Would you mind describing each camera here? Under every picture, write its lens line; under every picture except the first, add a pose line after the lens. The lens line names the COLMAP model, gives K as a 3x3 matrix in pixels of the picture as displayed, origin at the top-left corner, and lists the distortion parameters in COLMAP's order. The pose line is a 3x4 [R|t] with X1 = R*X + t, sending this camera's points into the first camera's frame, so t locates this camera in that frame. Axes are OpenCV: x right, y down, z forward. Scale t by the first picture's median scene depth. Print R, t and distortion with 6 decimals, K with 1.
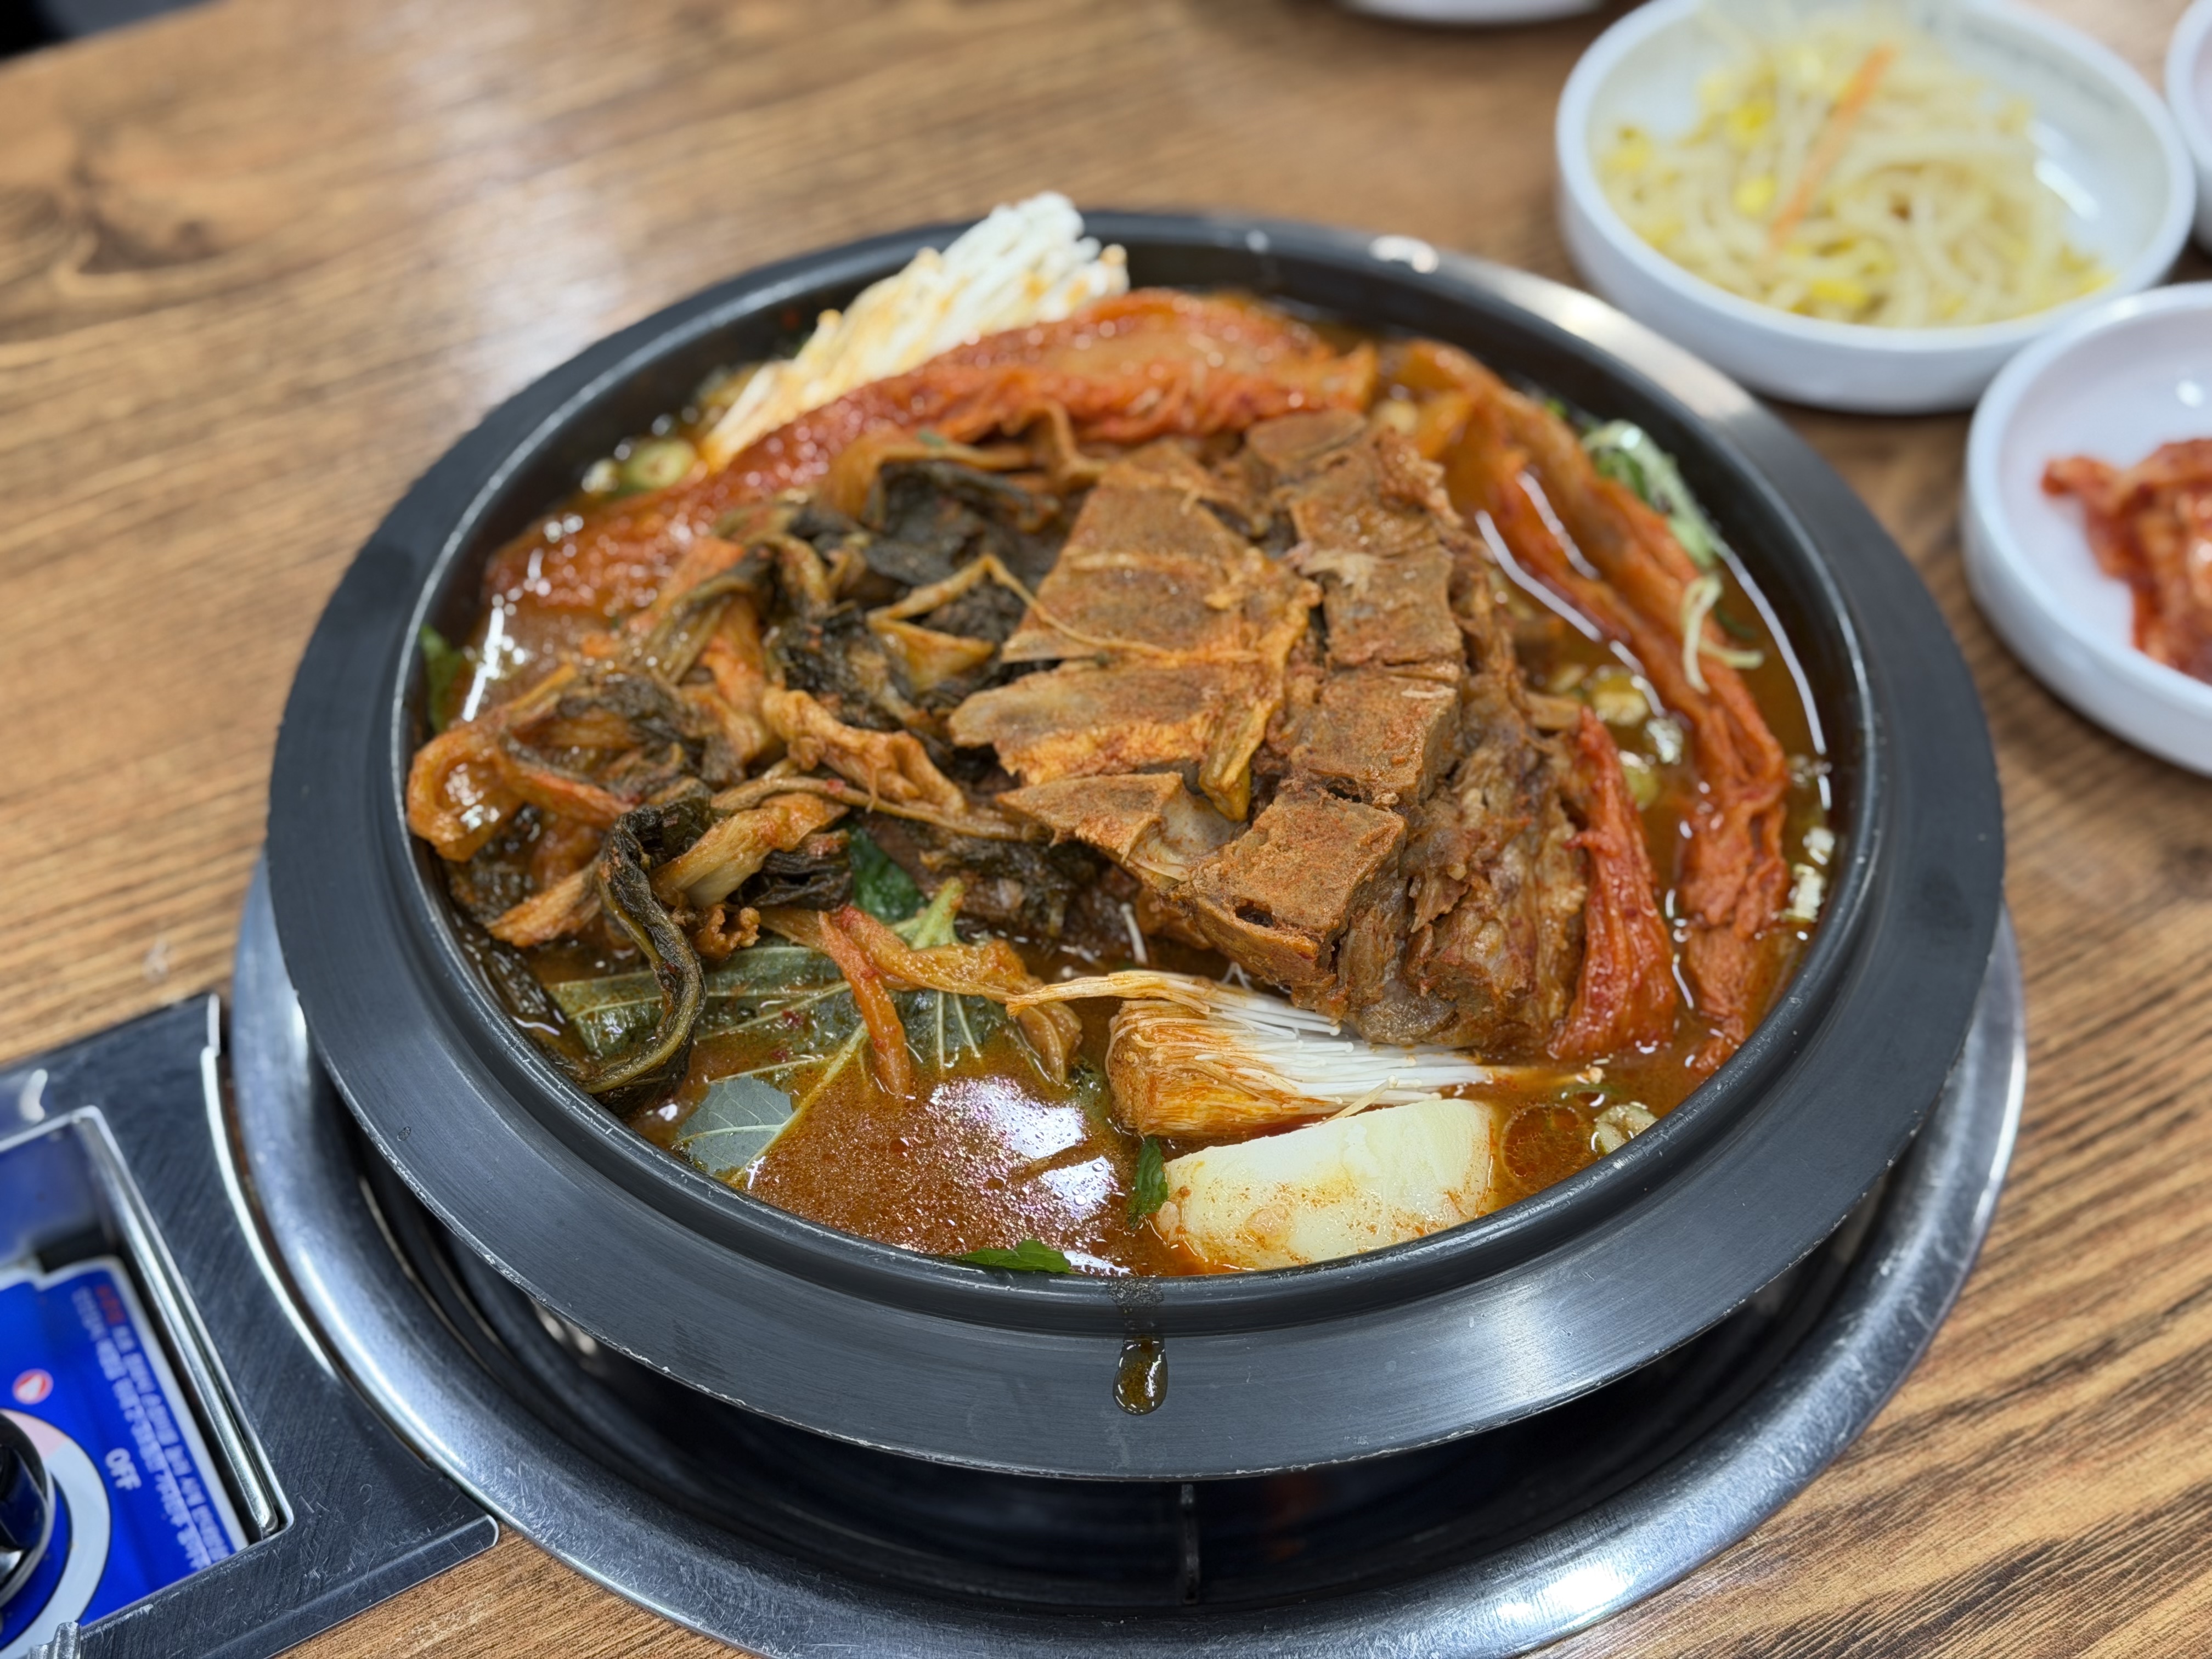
lens RADIAL K [[3325.3, 0, 1106.0], [0, 3325.3, 829.5], [0, 0, 1]] dist [0.153886, -0.496937]
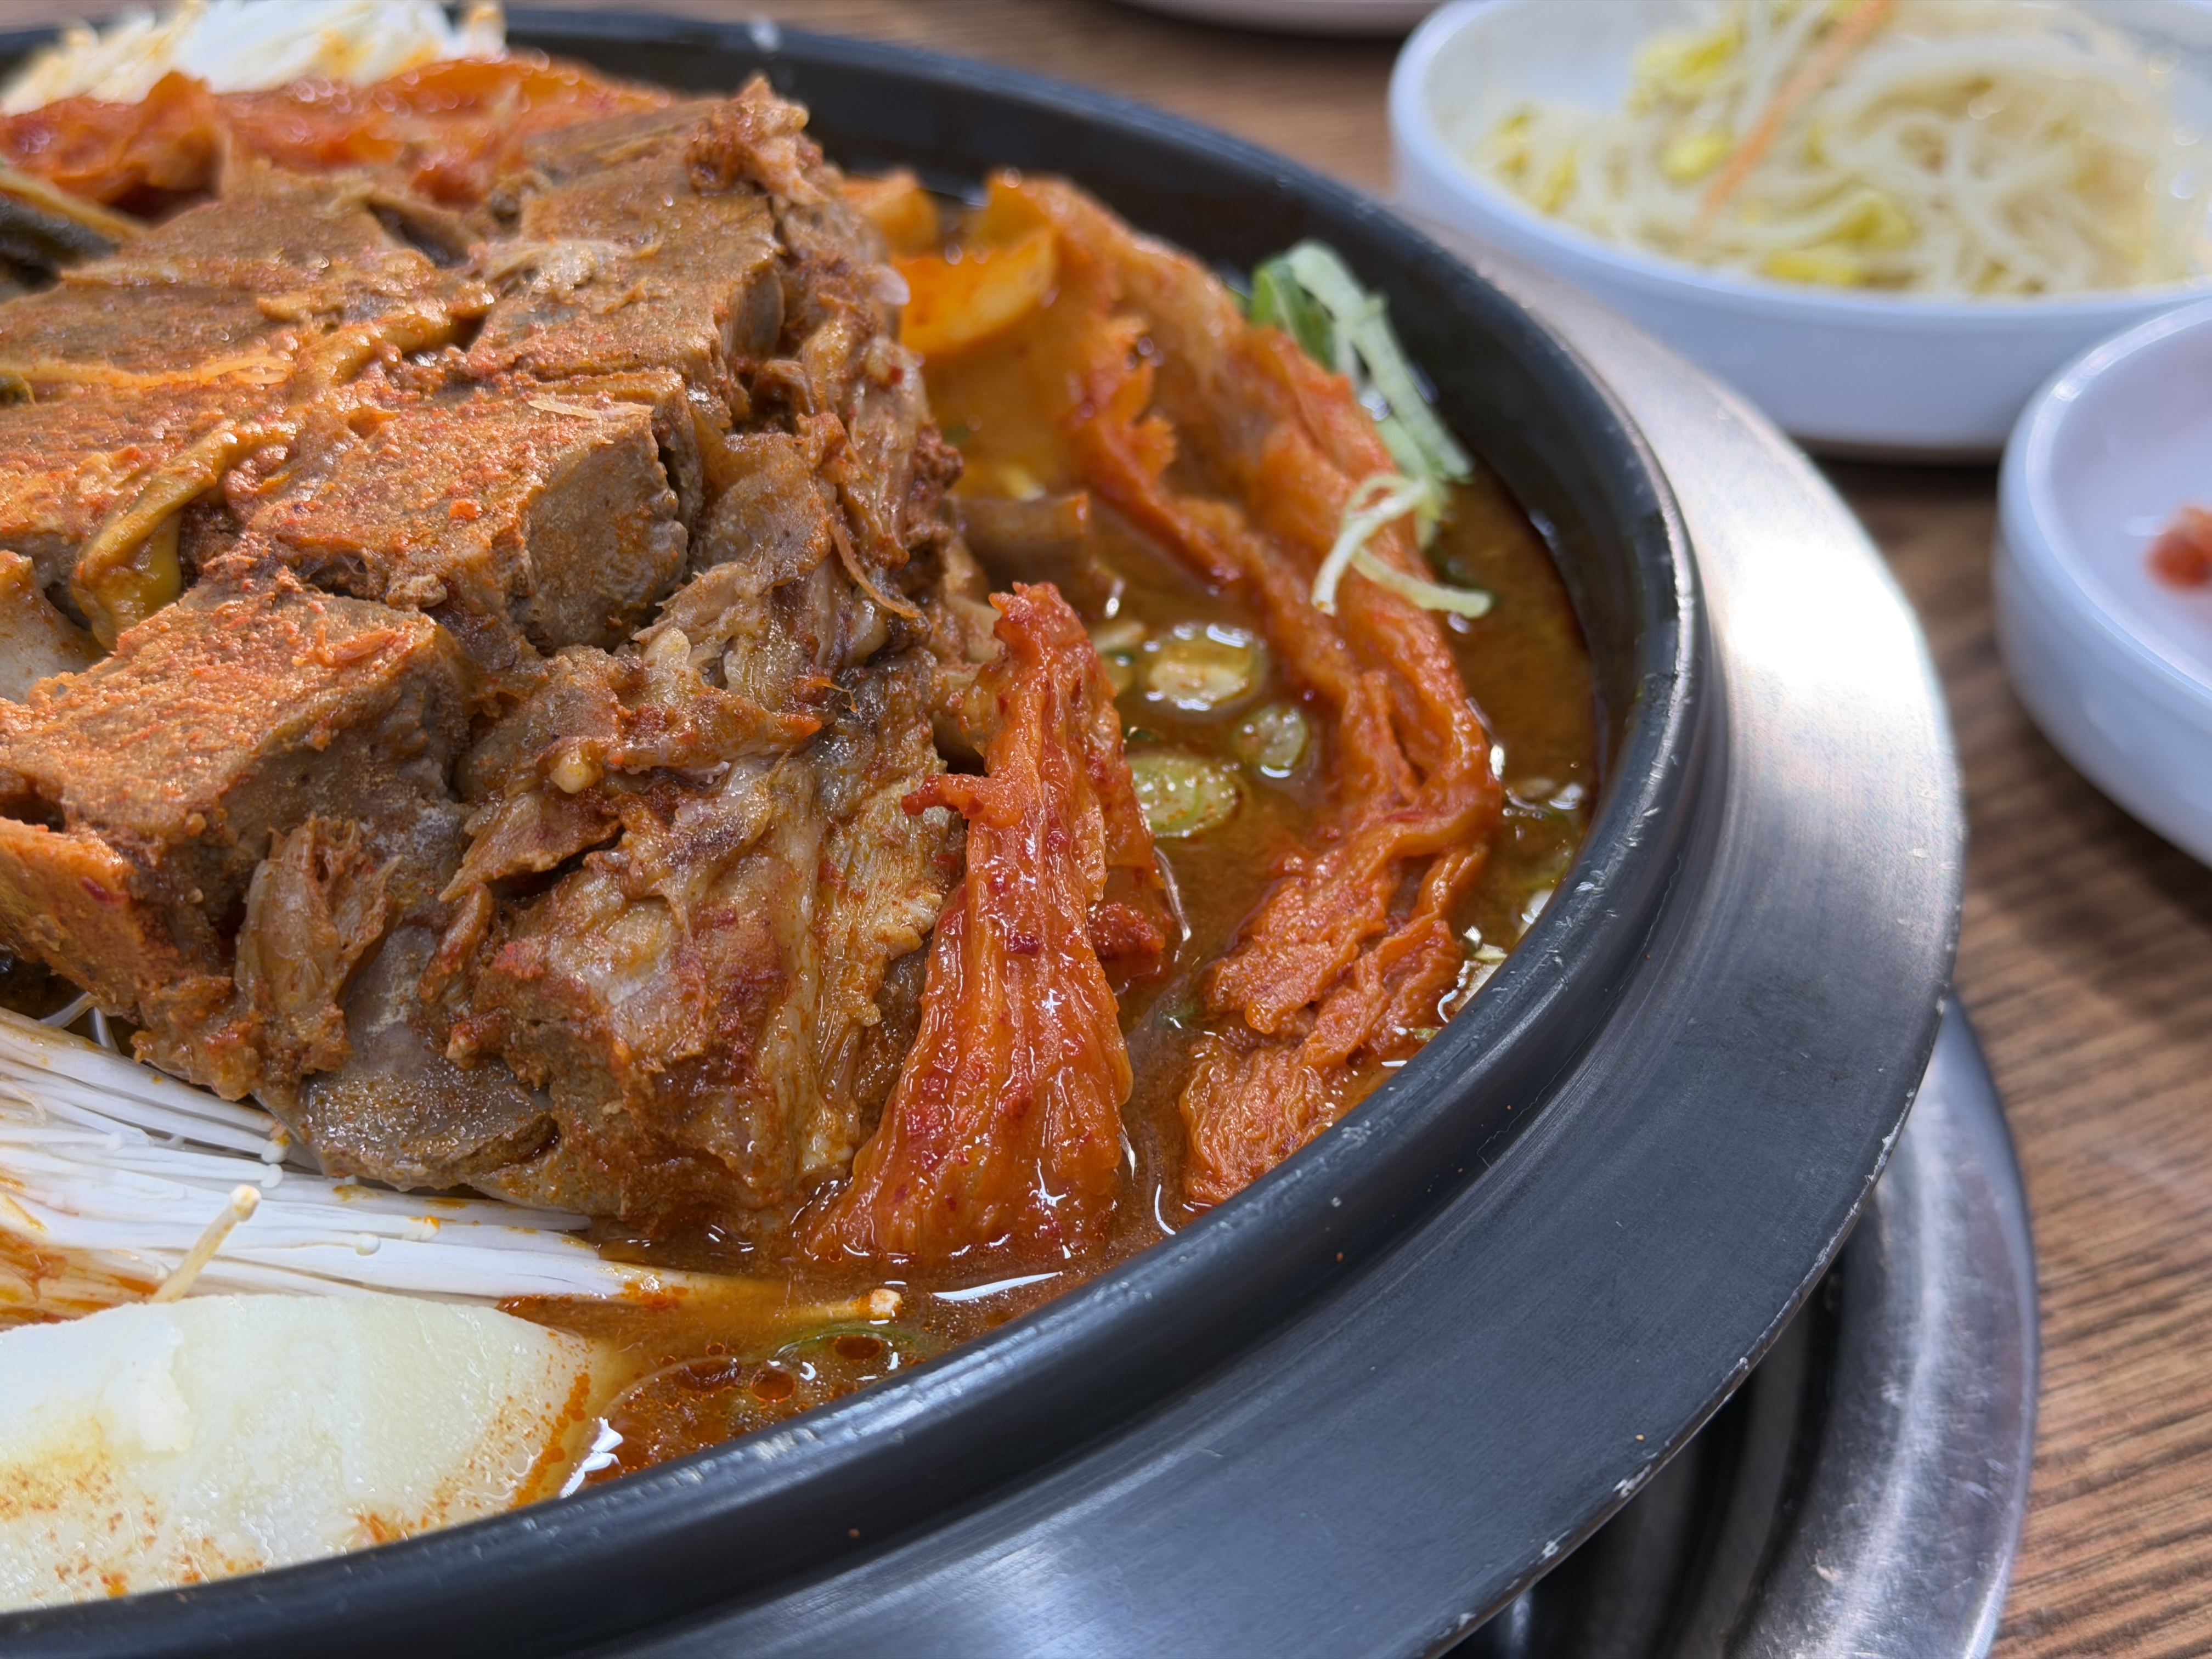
lens RADIAL K [[3325.3, 0, 1106.0], [0, 3325.3, 829.5], [0, 0, 1]] dist [0.153886, -0.496937]
pose [[0.993116, 0.059916, -0.100651, 0.212008], [-0.082335, 0.968260, -0.235994, 0.111718], [0.083316, 0.242657, 0.966528, 0.589422]]
